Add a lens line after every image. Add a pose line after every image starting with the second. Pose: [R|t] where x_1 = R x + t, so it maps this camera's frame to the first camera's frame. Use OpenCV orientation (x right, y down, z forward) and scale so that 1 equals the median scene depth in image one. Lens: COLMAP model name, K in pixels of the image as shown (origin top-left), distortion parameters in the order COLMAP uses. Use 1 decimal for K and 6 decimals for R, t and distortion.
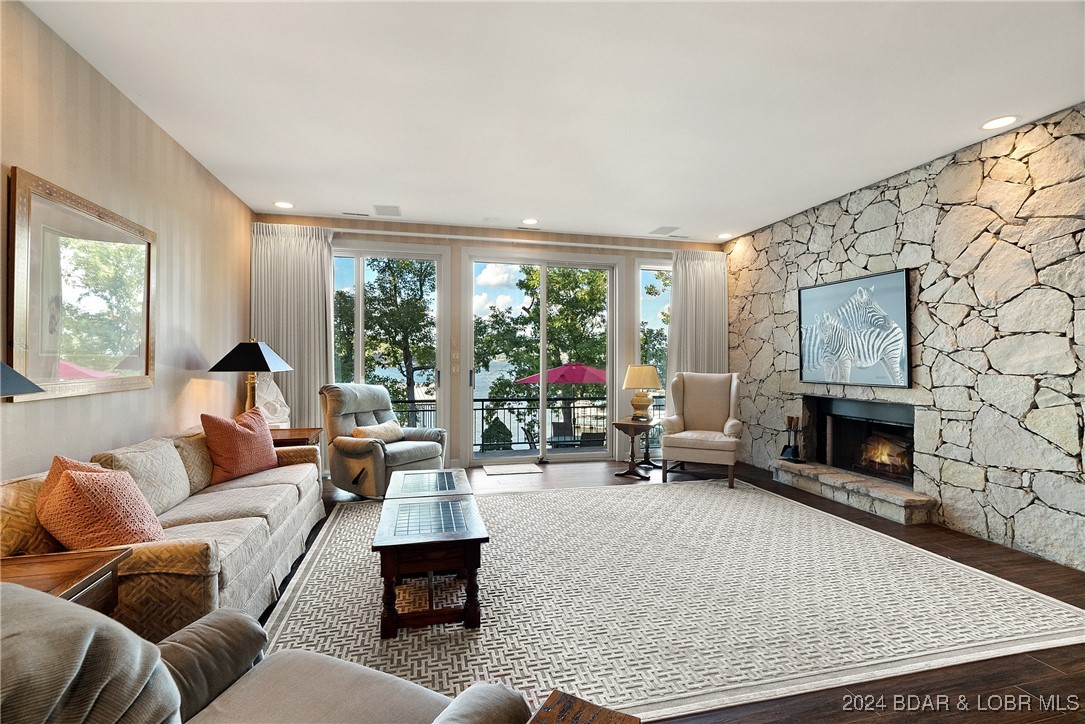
lens RADIAL K [[492.6, 0, 539.3], [0, 492.6, 362.5], [0, 0, 1]] dist [-0.011725, 0.004720]
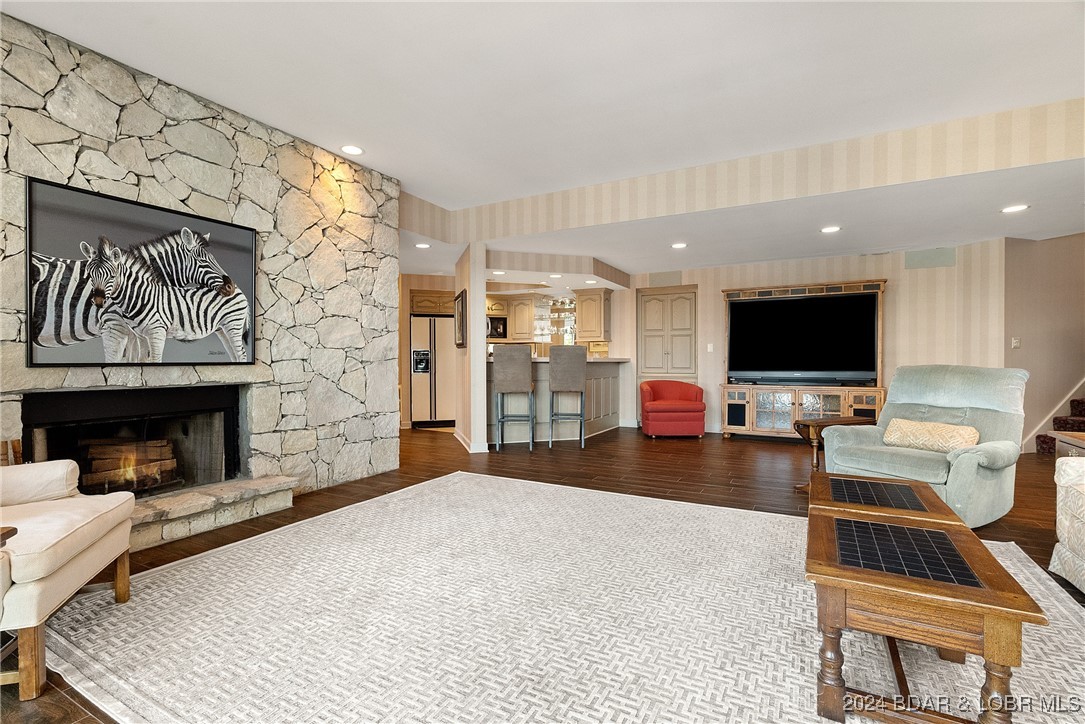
lens RADIAL K [[492.6, 0, 539.3], [0, 492.6, 362.5], [0, 0, 1]] dist [-0.011725, 0.004720]
pose [[-0.736980, -0.009691, 0.675845, -0.241910], [-0.000324, 0.999902, 0.013984, 0.037744], [-0.675914, 0.010087, -0.736912, 1.355541]]
